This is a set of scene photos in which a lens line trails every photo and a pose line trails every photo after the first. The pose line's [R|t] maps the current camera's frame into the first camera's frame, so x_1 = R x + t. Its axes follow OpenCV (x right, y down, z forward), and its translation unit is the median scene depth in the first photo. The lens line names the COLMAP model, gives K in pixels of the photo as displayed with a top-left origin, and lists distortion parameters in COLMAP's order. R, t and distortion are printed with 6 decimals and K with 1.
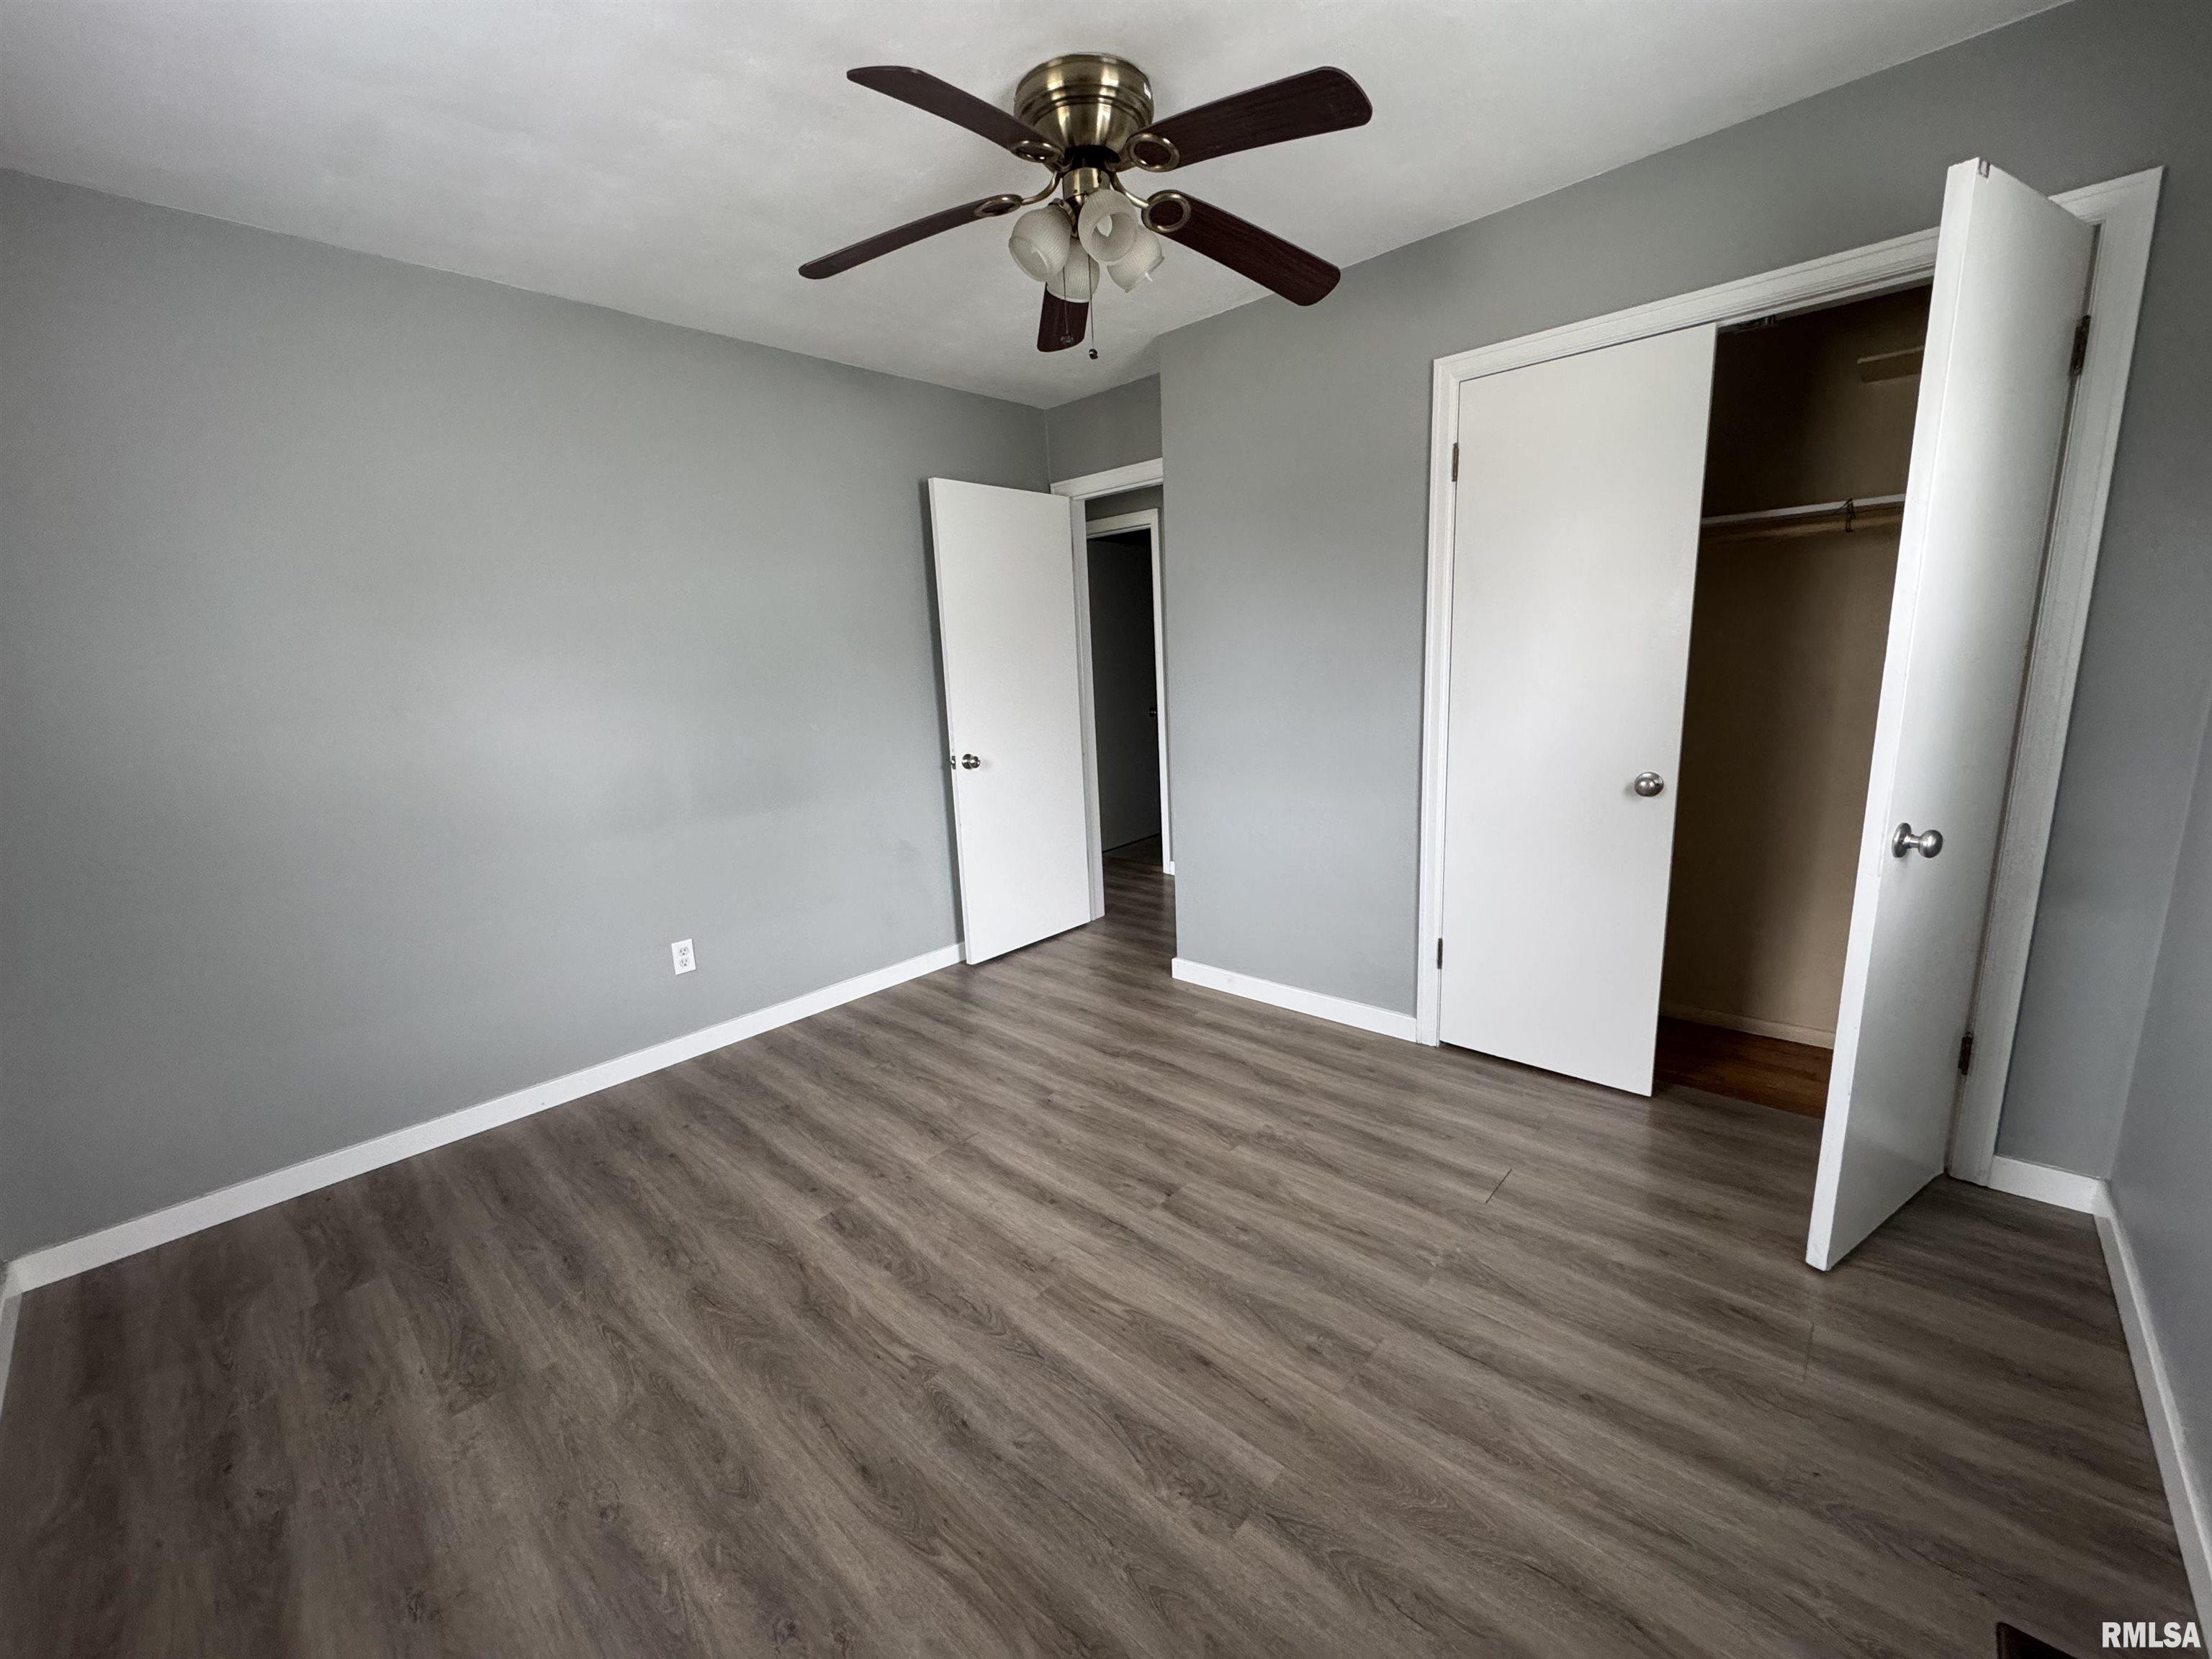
lens RADIAL K [[883.4, 0, 1103.4], [0, 883.4, 834.4], [0, 0, 1]] dist [-0.002606, 0.000394]
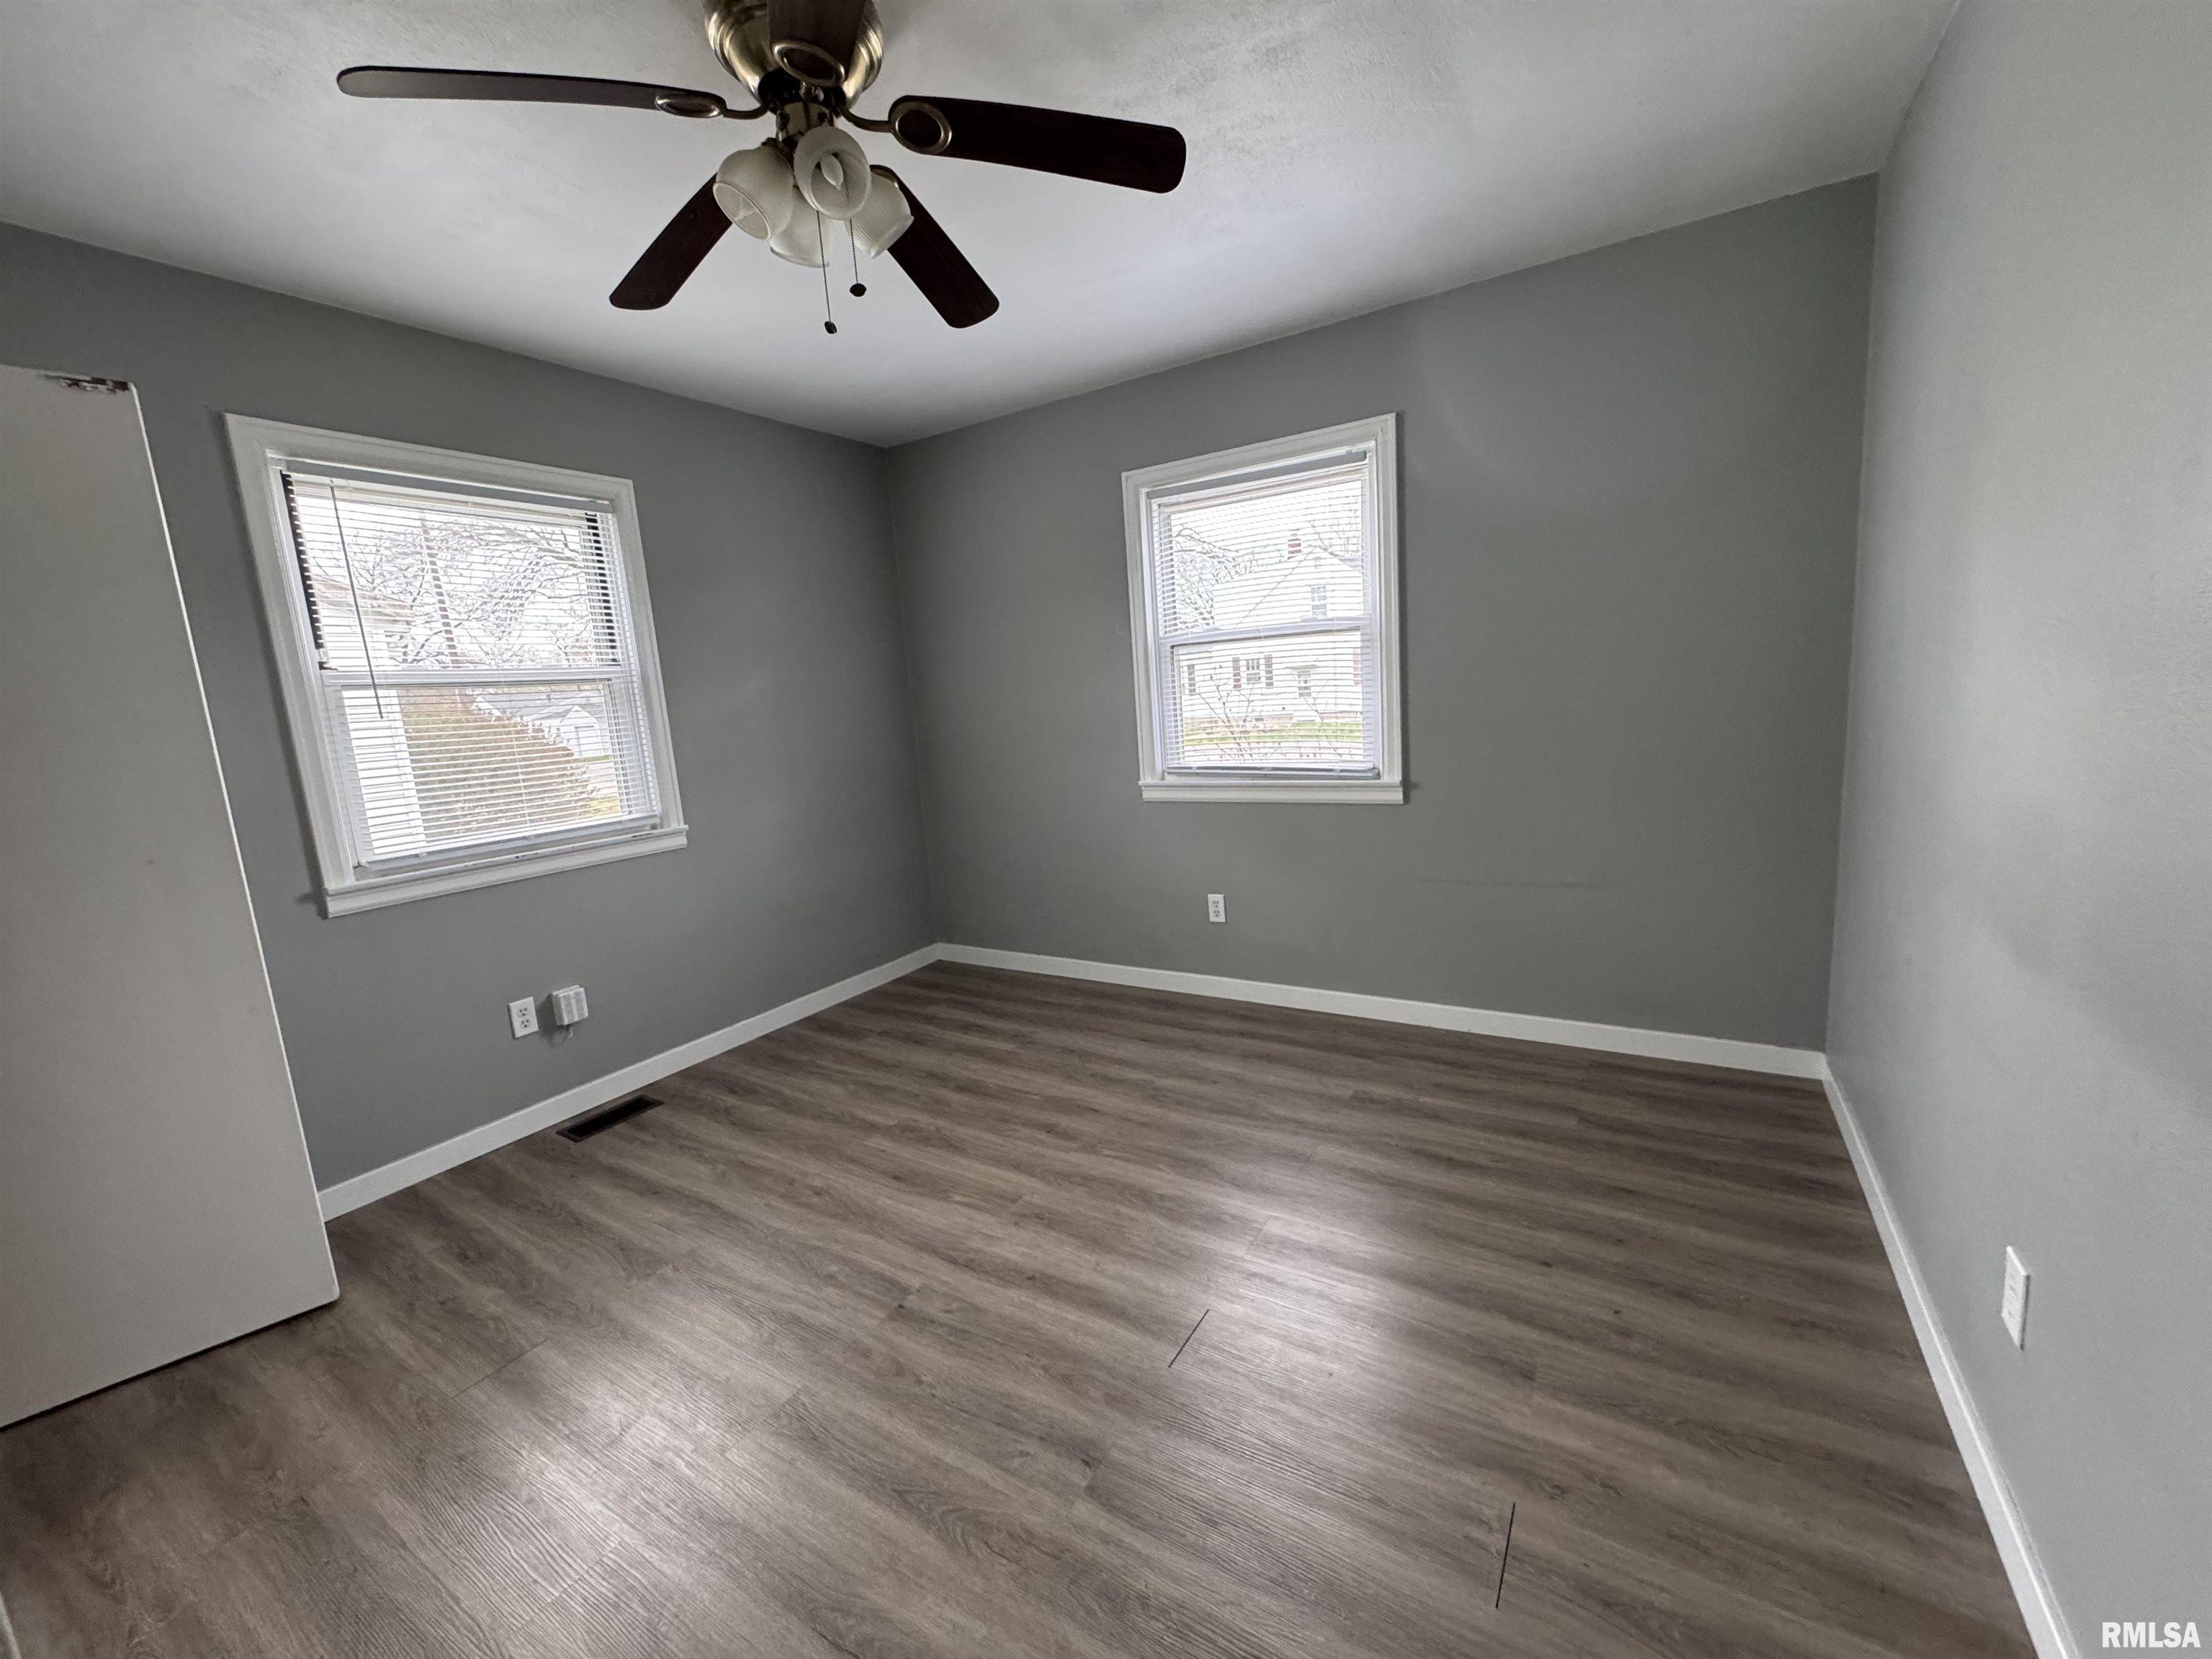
lens RADIAL K [[883.4, 0, 1111.3], [0, 883.4, 838.1], [0, 0, 1]] dist [-0.002606, 0.000394]
pose [[-0.973949, 0.149296, -0.170688, -0.057704], [0.077775, 0.926963, 0.367003, -0.380167], [0.213013, 0.344167, -0.914426, 1.958686]]
